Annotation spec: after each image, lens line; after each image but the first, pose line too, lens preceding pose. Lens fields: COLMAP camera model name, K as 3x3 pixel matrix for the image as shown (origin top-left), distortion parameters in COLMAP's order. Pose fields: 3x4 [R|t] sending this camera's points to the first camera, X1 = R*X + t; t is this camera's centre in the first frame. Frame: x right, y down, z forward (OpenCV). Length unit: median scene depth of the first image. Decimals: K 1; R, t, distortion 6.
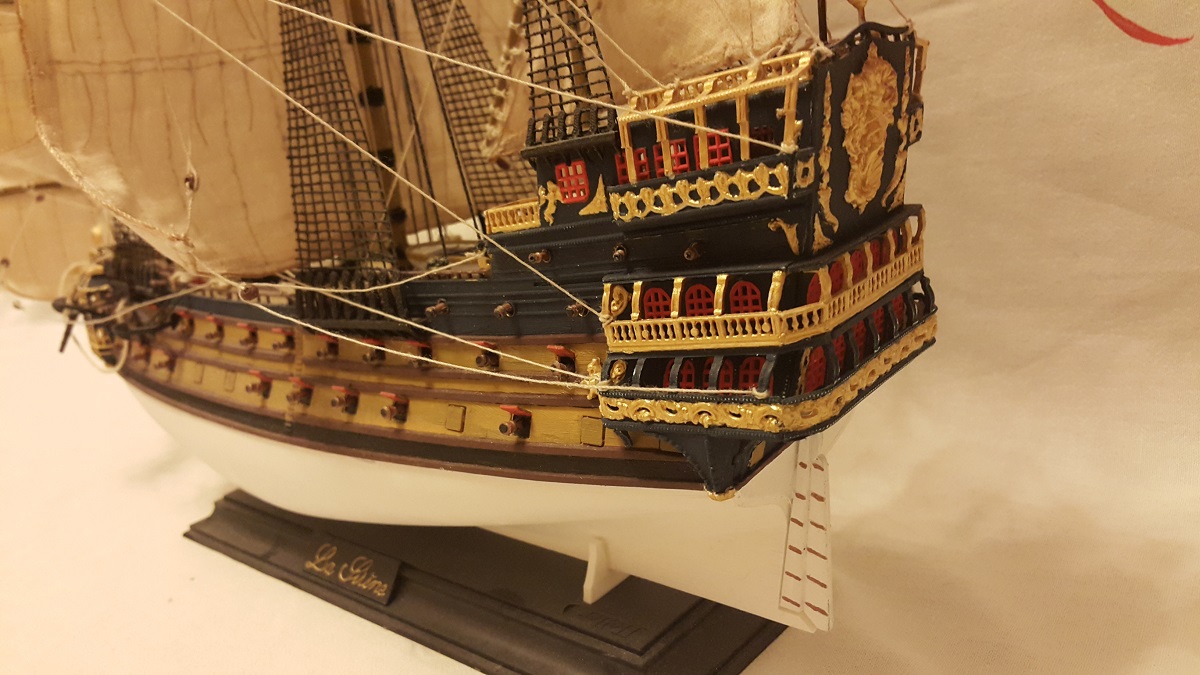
lens RADIAL K [[1025.9, 0, 601.2], [0, 1025.9, 336.6], [0, 0, 1]] dist [0.088606, -0.239409]
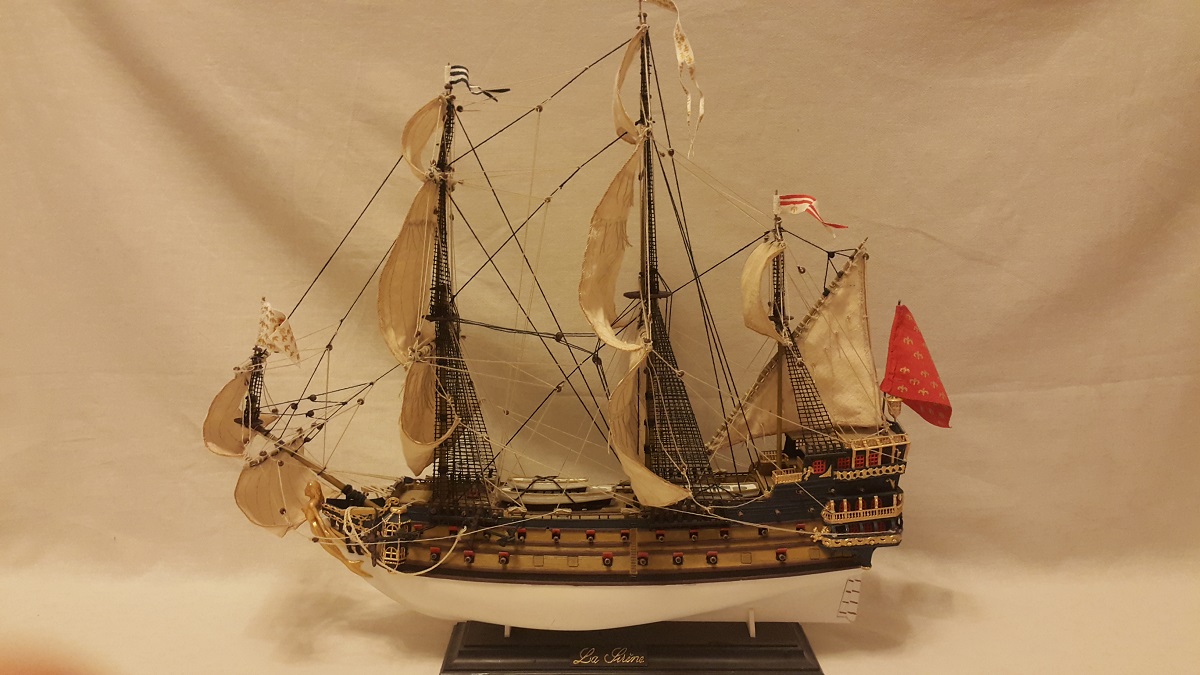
lens RADIAL K [[1025.9, 0, 593.6], [0, 1025.9, 336.7], [0, 0, 1]] dist [0.088606, -0.239409]
pose [[0.712294, 0.072986, 0.698076, -2.657426], [0.075373, 0.980873, -0.179461, -0.032226], [-0.697823, 0.180446, 0.693169, -0.705870]]
